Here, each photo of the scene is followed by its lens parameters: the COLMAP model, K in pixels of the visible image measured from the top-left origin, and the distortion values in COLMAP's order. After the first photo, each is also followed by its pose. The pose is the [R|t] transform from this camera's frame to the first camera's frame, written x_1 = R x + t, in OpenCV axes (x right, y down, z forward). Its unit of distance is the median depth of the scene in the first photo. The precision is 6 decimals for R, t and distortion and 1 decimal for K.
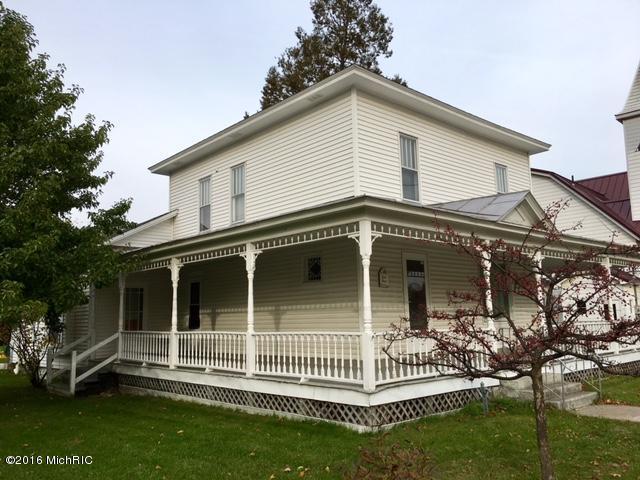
lens RADIAL K [[546.3, 0, 320.0], [0, 546.3, 240.0], [0, 0, 1]] dist [0.083128, -0.120837]
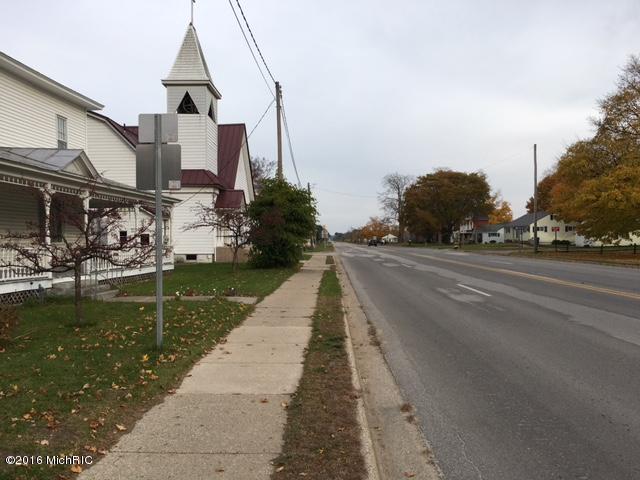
lens RADIAL K [[546.3, 0, 320.0], [0, 546.3, 240.0], [0, 0, 1]] dist [0.083128, -0.120837]
pose [[0.718174, 0.016750, 0.695662, -0.175753], [-0.105524, 0.990770, 0.085082, -0.052146], [-0.687816, -0.134513, 0.713313, -0.483621]]
